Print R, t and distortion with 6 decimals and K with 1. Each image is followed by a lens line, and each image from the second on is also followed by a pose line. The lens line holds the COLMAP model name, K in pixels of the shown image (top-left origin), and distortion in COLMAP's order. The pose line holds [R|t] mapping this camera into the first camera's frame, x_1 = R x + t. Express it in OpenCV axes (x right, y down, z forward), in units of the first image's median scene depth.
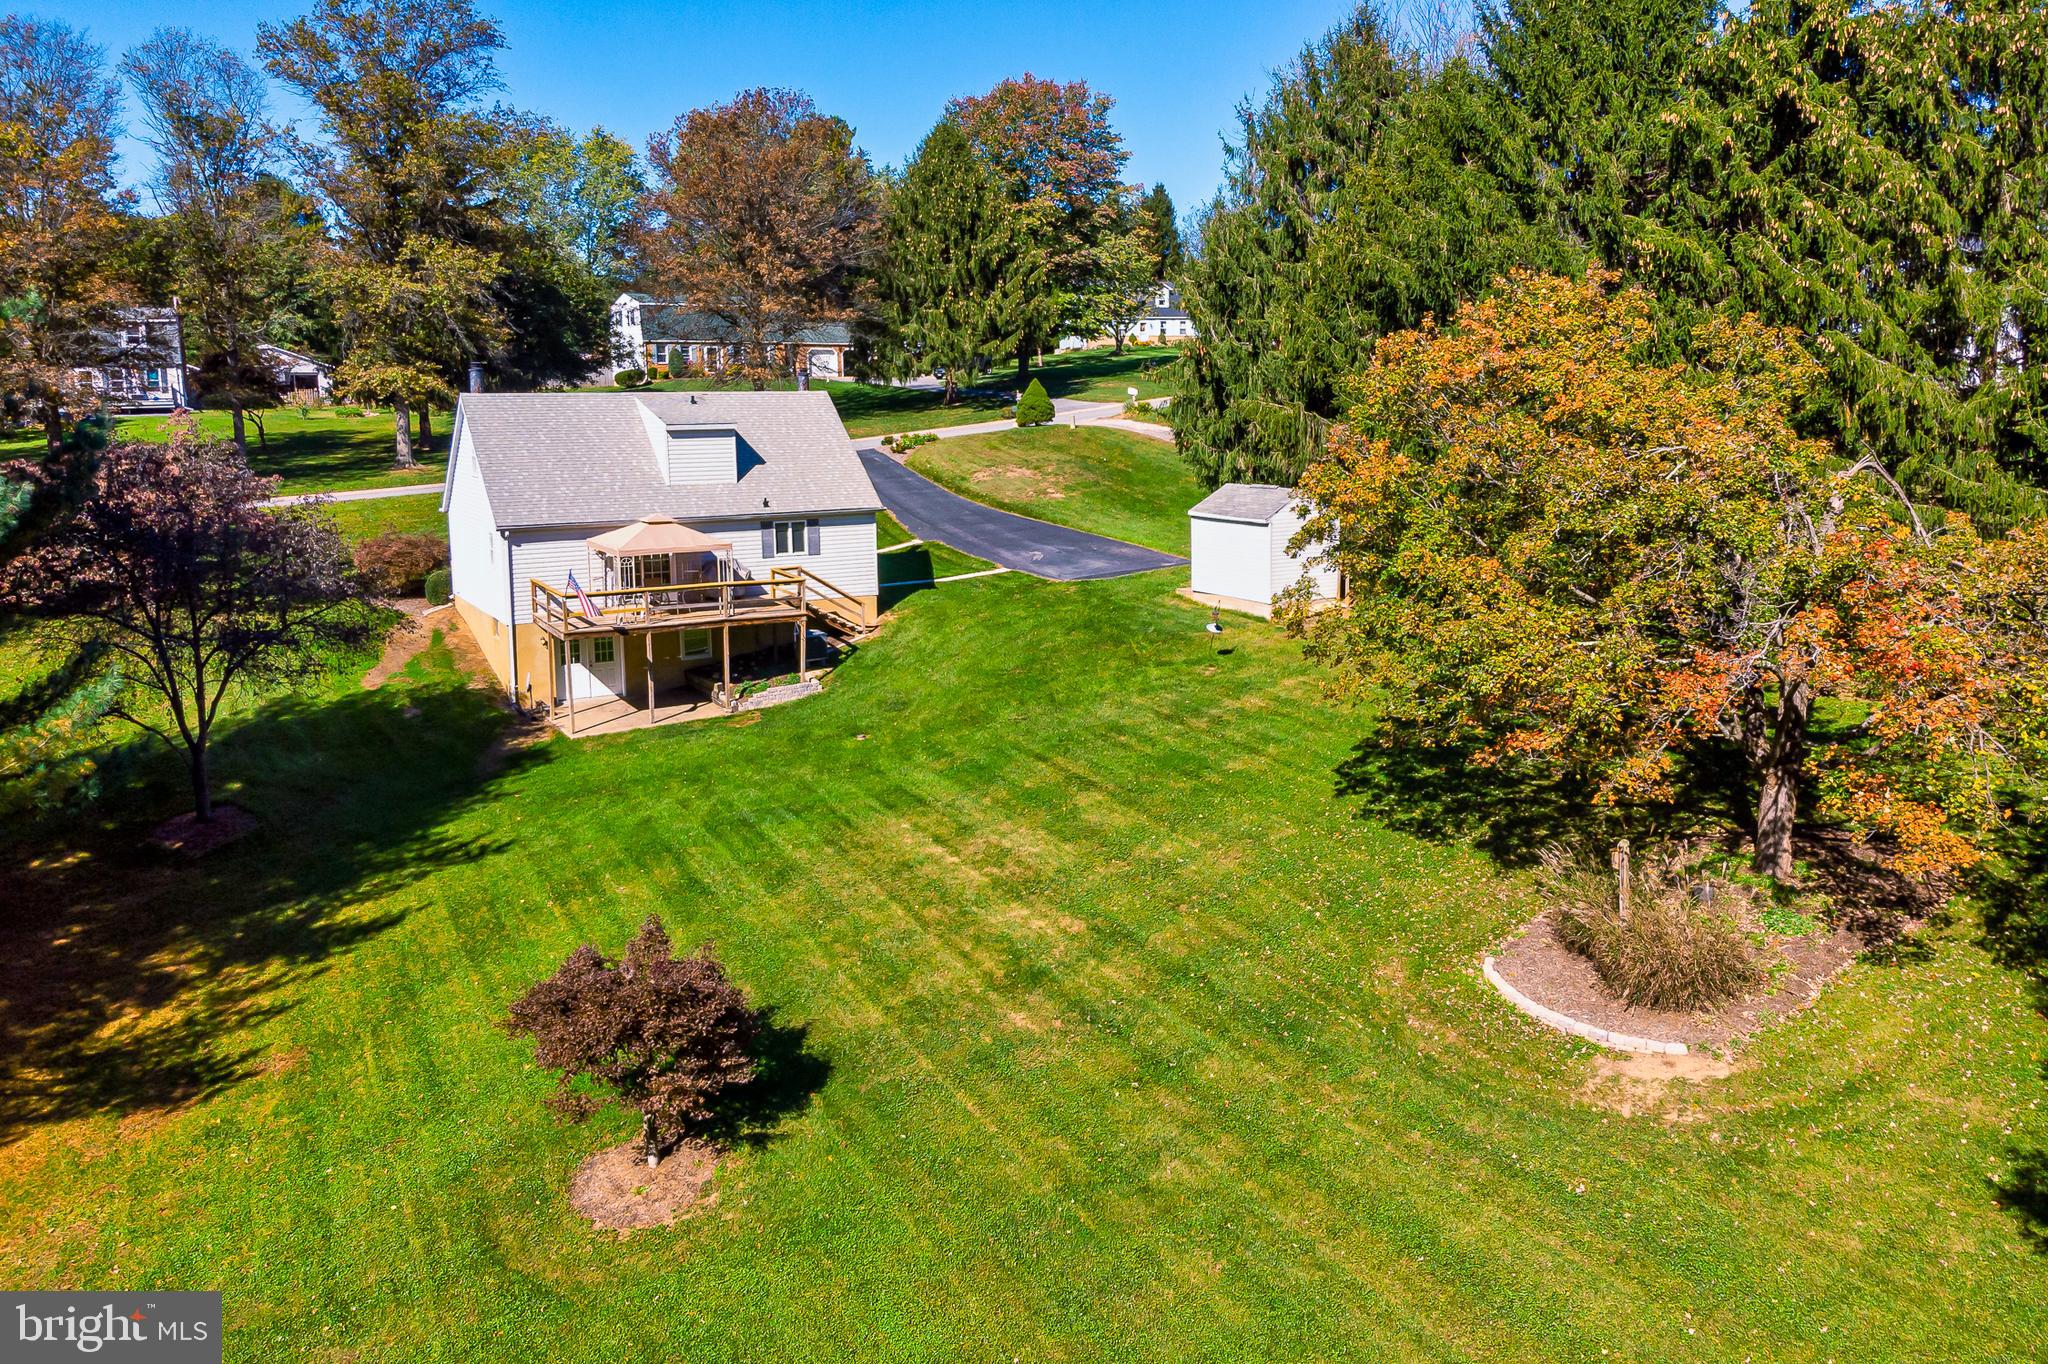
lens RADIAL K [[1518.3, 0, 991.1], [0, 1518.3, 673.9], [0, 0, 1]] dist [0.007710, -0.006548]
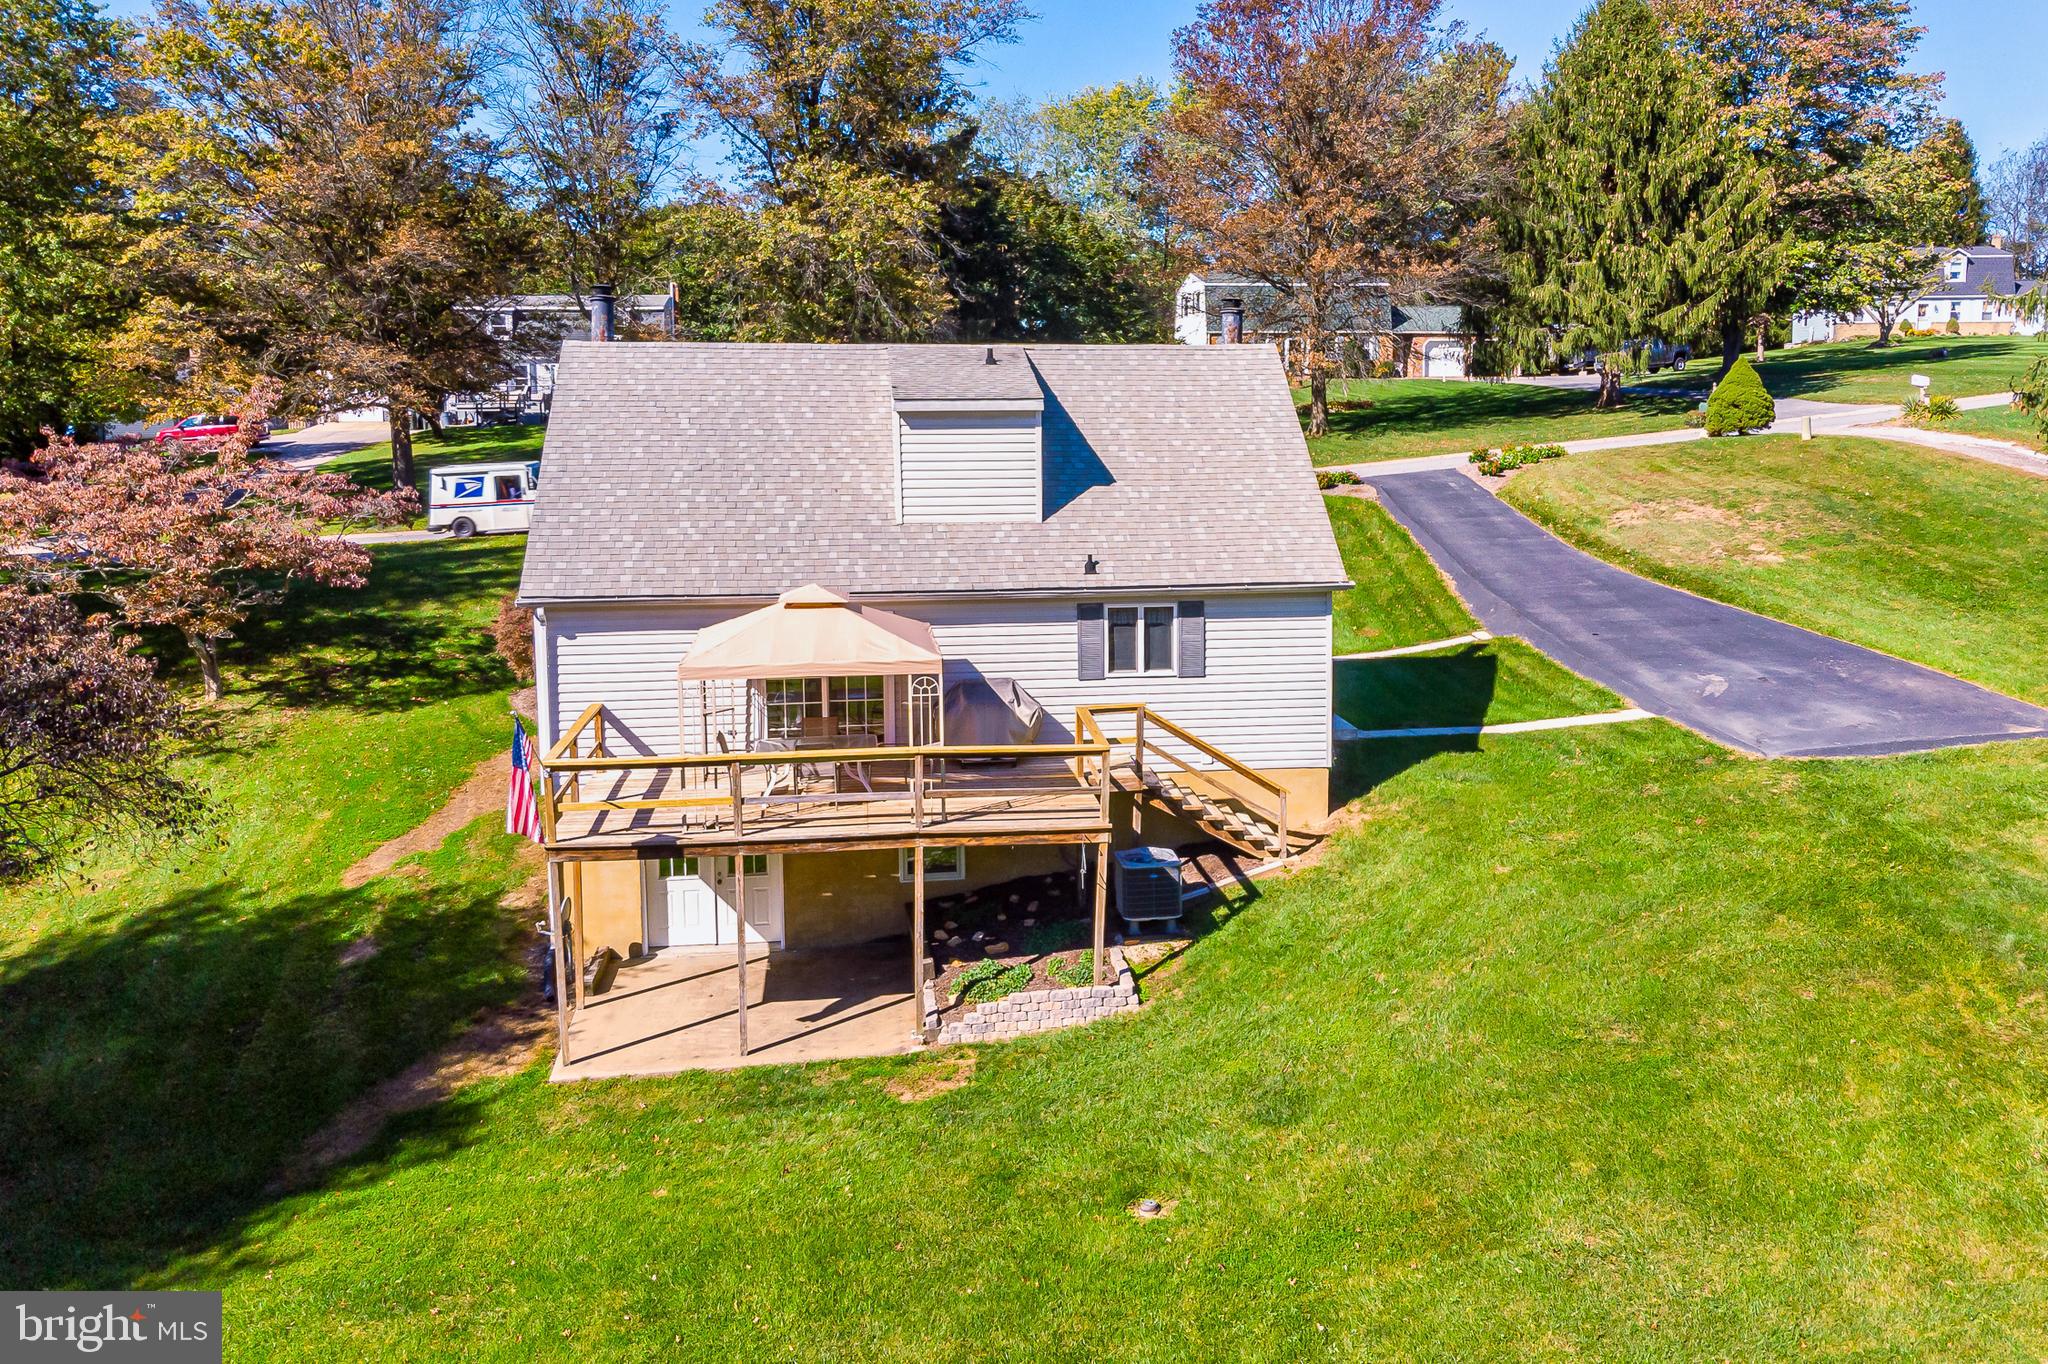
lens RADIAL K [[1595.7, 0, 1081.2], [0, 1595.7, 611.3], [0, 0, 1]] dist [-0.008854, -0.002110]
pose [[0.931144, 0.049450, -0.361282, 0.016547], [-0.071923, 0.996205, -0.049015, -0.040967], [0.357488, 0.071625, 0.931167, 0.298192]]
